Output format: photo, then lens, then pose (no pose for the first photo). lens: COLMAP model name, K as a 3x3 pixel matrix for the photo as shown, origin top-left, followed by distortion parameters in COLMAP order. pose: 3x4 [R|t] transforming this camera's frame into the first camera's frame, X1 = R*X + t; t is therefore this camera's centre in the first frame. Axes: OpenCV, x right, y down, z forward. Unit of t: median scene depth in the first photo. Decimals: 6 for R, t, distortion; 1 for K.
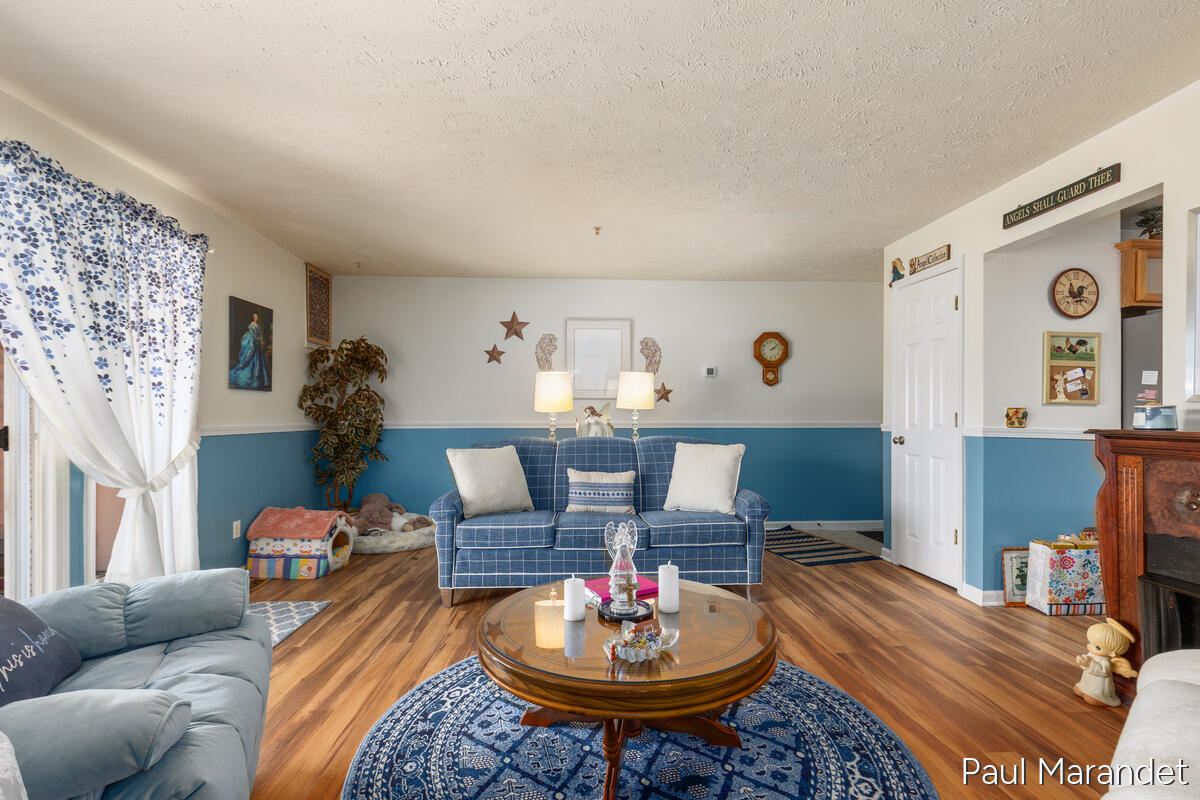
lens RADIAL K [[545.3, 0, 601.6], [0, 545.3, 416.8], [0, 0, 1]] dist [0.002186, 0.001662]
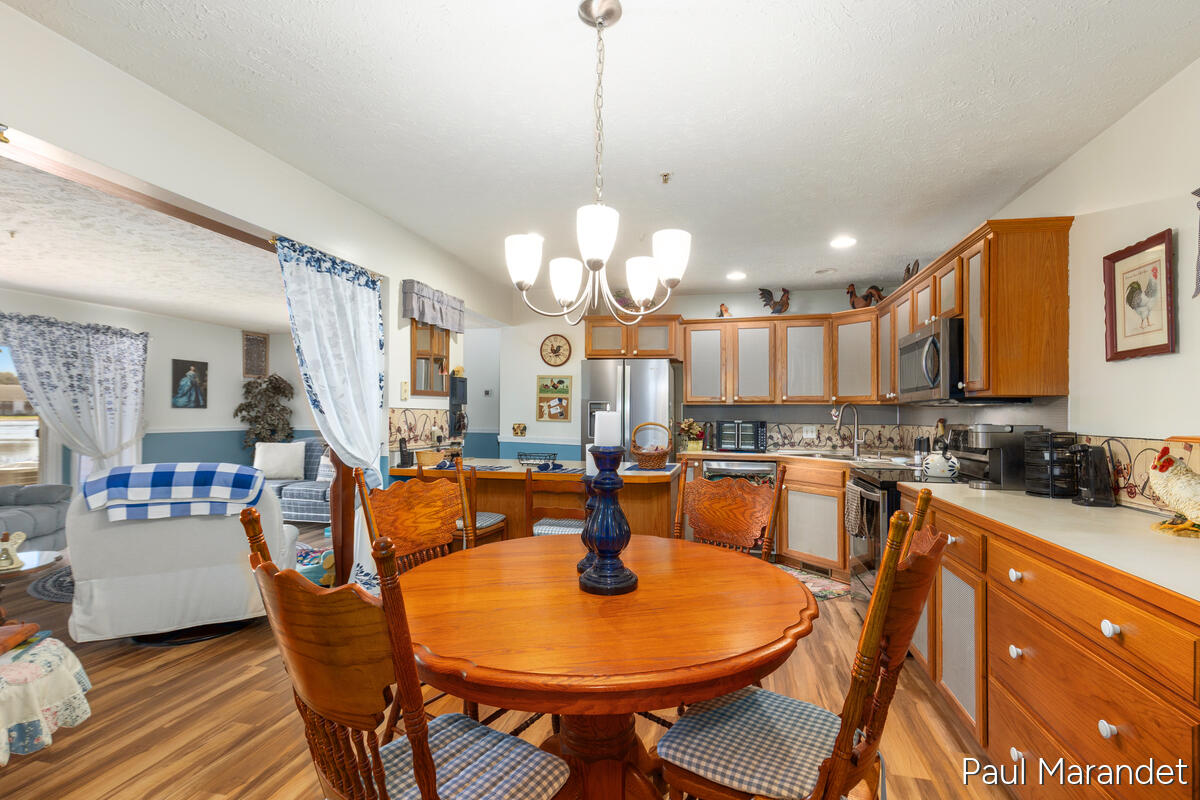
lens RADIAL K [[545.3, 0, 603.1], [0, 545.3, 400.8], [0, 0, 1]] dist [0.002186, 0.001662]
pose [[0.961115, -0.000125, -0.276149, 1.427257], [-0.006783, 0.999687, -0.024061, -0.046394], [0.276066, 0.024999, 0.960813, -0.452341]]
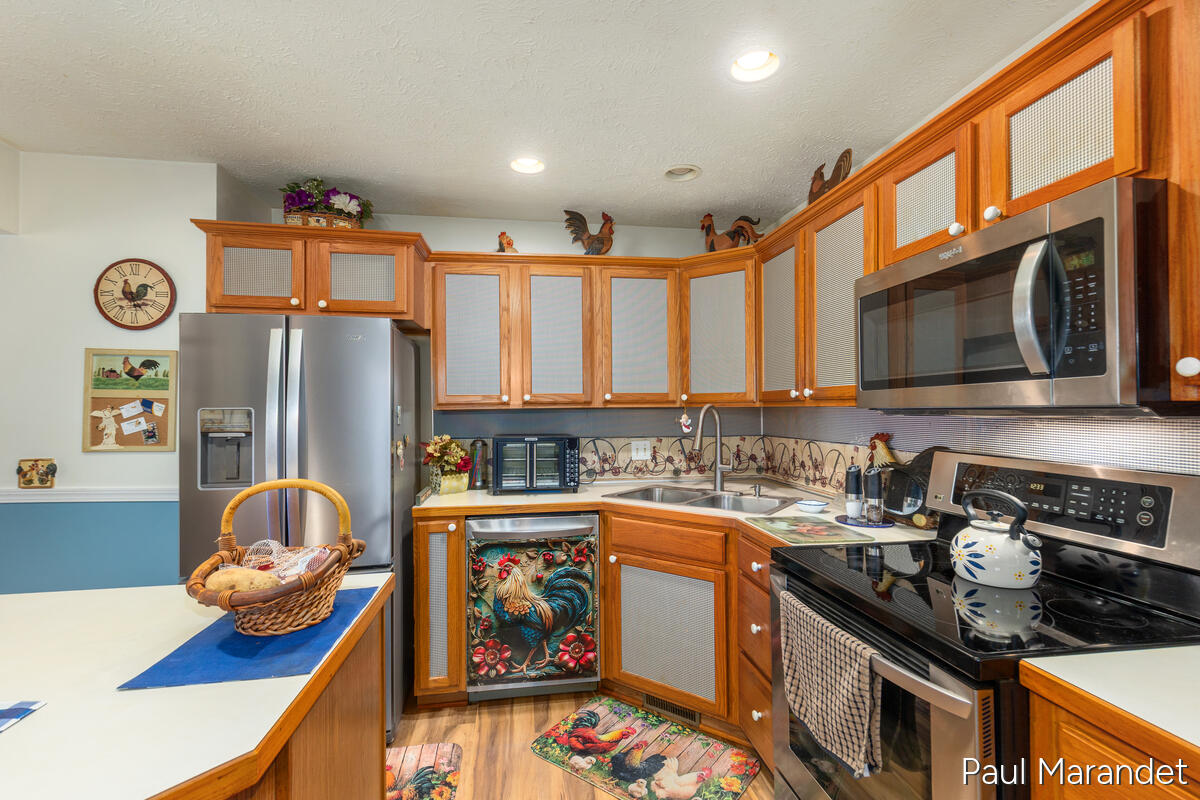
lens RADIAL K [[545.3, 0, 604.5], [0, 545.3, 396.7], [0, 0, 1]] dist [0.002186, 0.001662]
pose [[0.993770, -0.004887, 0.111341, 1.389517], [0.007043, 0.999795, -0.018975, -0.076501], [-0.111225, 0.019641, 0.993601, 0.236924]]
